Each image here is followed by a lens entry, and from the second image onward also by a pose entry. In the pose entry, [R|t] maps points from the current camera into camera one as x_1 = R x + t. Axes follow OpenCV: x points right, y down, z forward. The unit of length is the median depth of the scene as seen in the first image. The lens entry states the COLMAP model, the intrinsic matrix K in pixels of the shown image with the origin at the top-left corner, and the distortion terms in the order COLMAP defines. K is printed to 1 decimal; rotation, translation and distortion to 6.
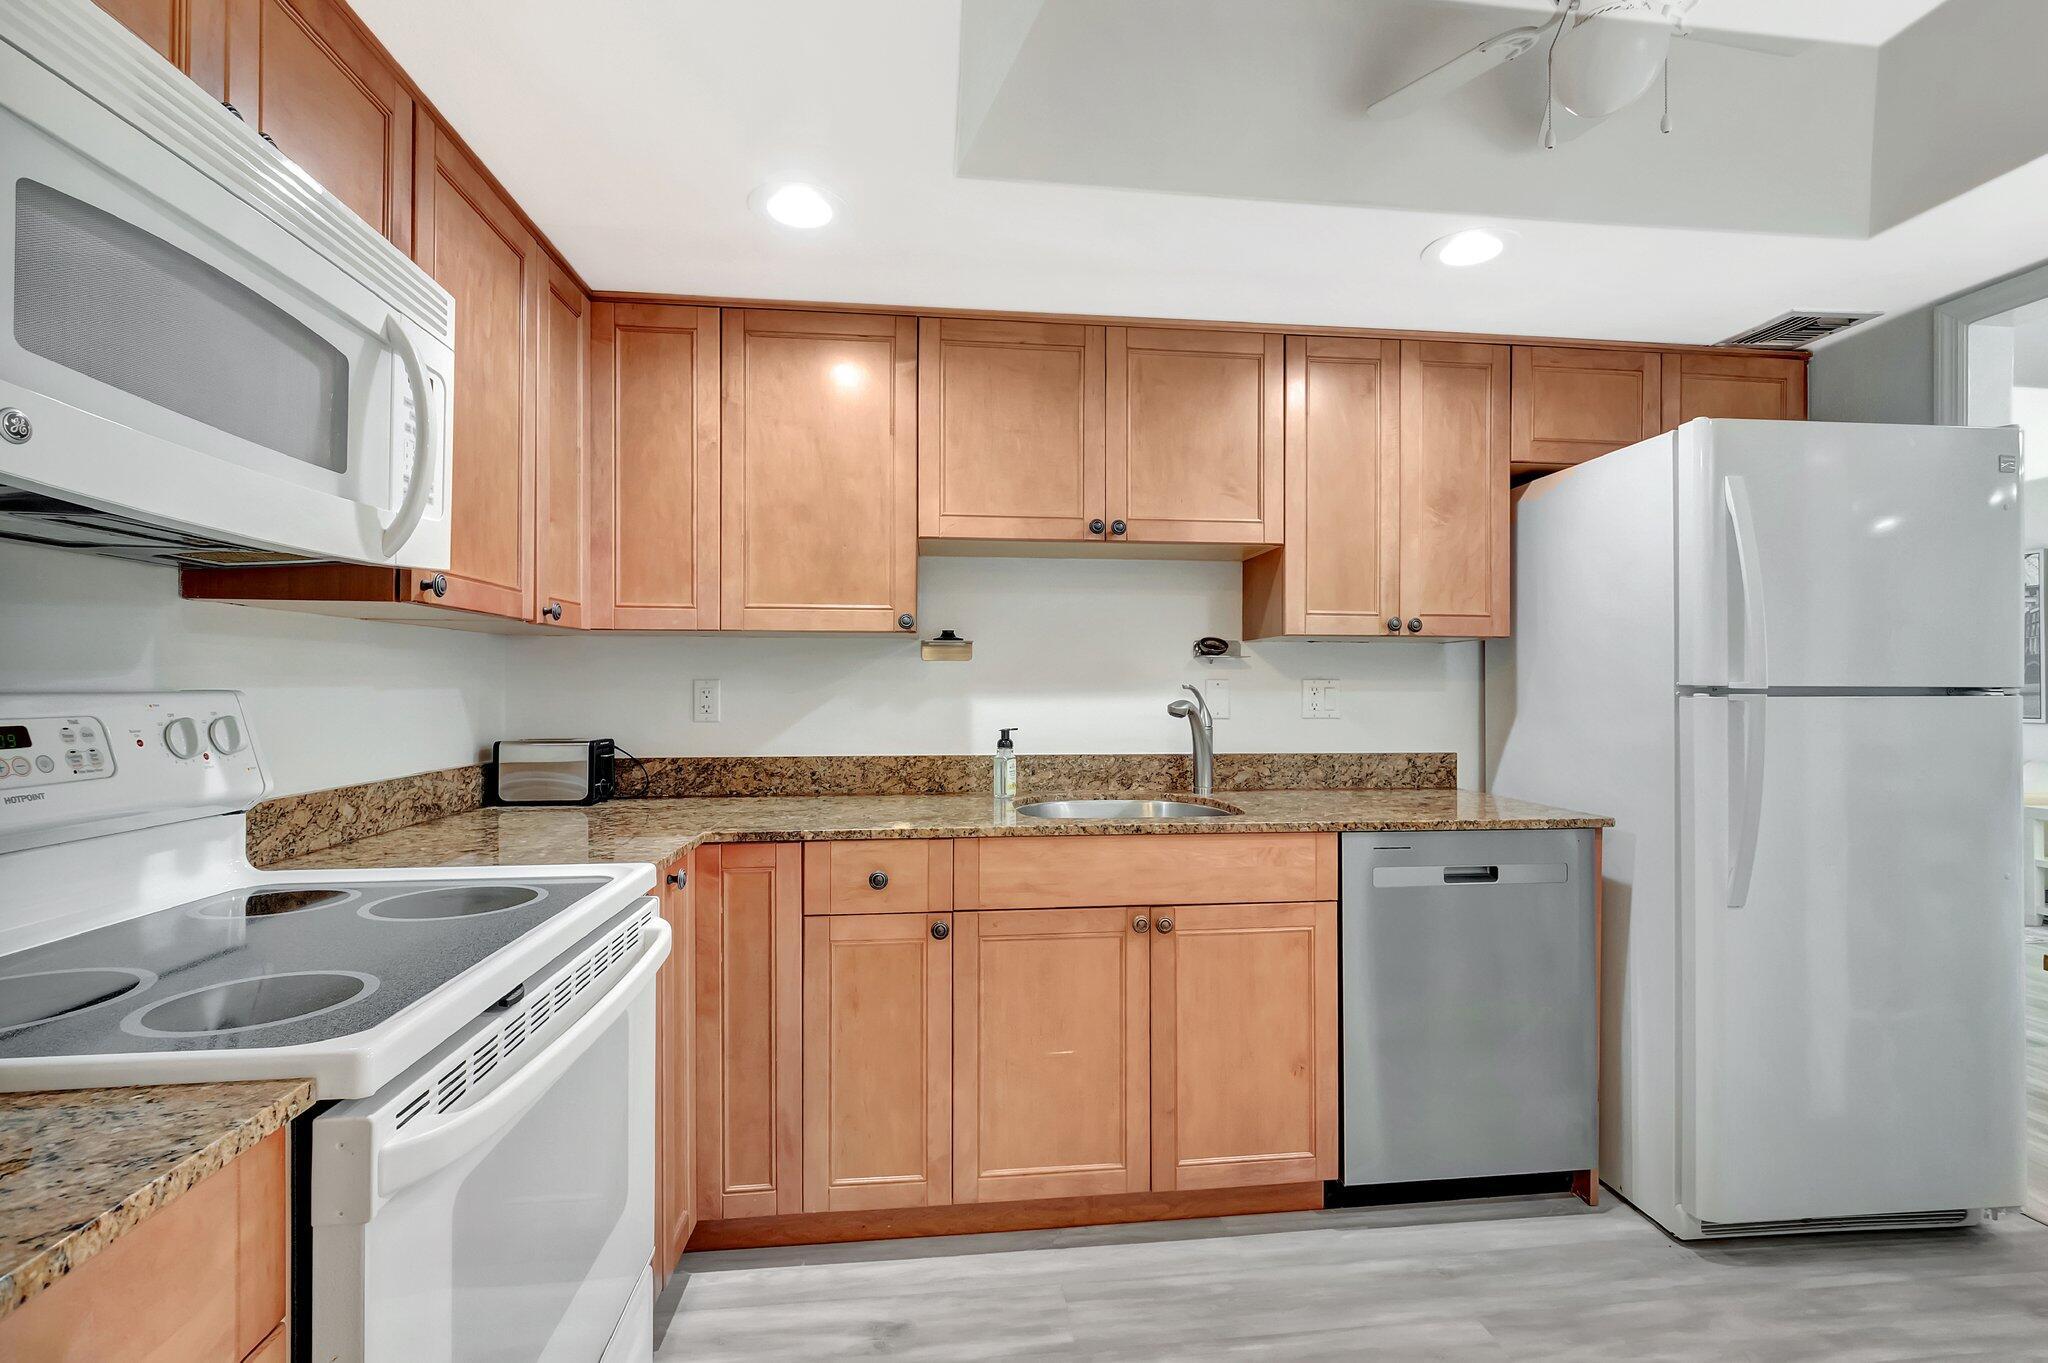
lens RADIAL K [[901.6, 0, 1022.6], [0, 901.6, 688.0], [0, 0, 1]] dist [-0.004749, 0.000858]
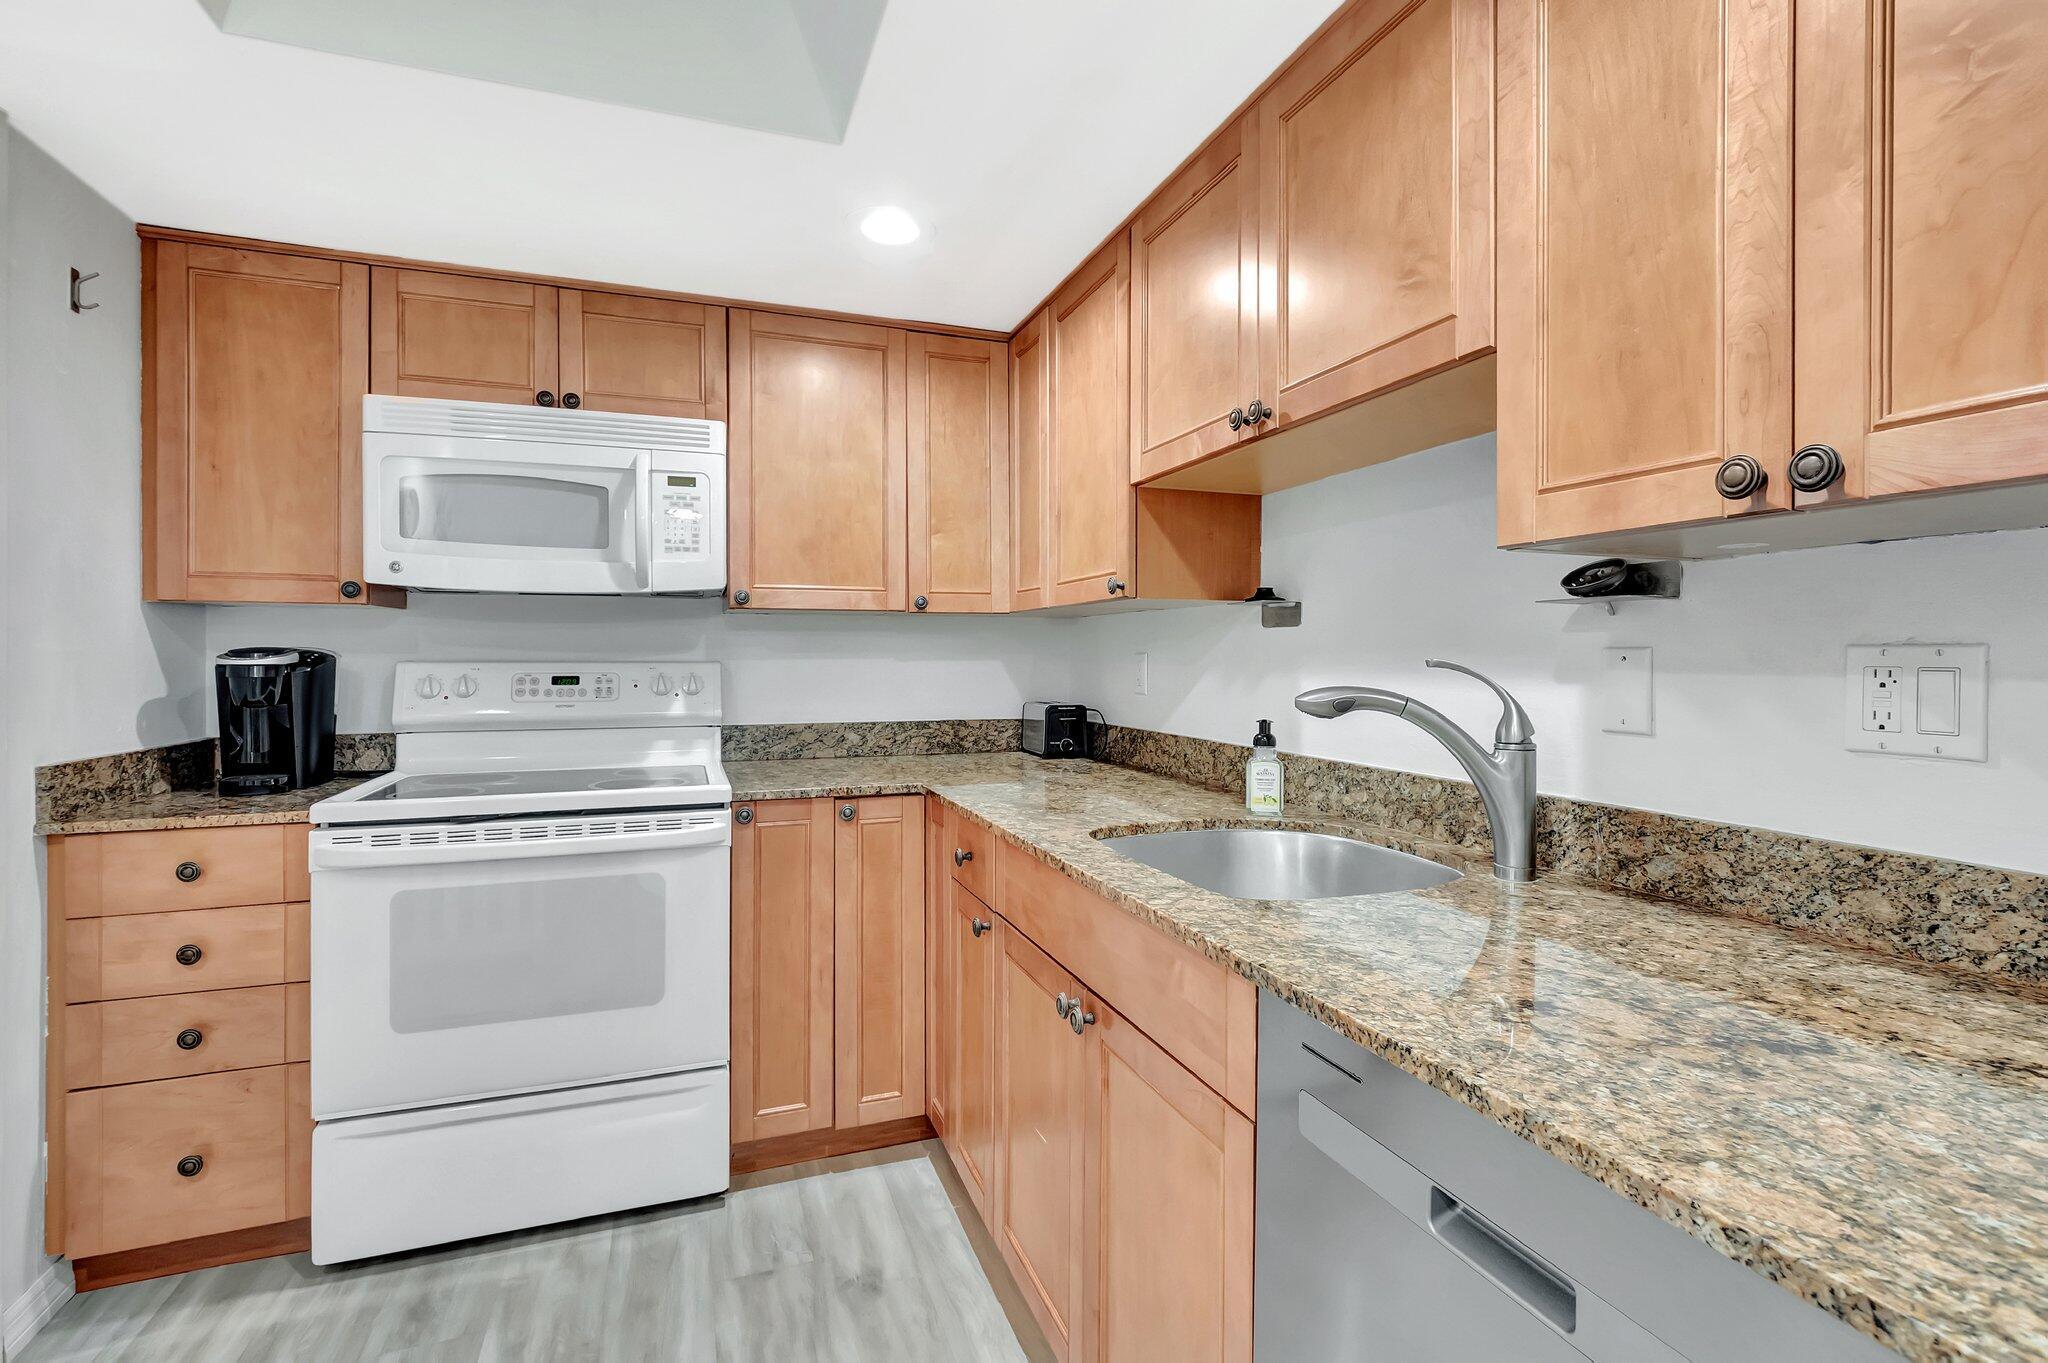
lens RADIAL K [[901.6, 0, 1027.9], [0, 901.6, 660.0], [0, 0, 1]] dist [-0.004749, 0.000858]
pose [[0.277909, 0.004087, -0.960599, 0.624105], [-0.002968, 0.999990, 0.003396, -0.004539], [0.960603, 0.001907, 0.277919, 0.618630]]
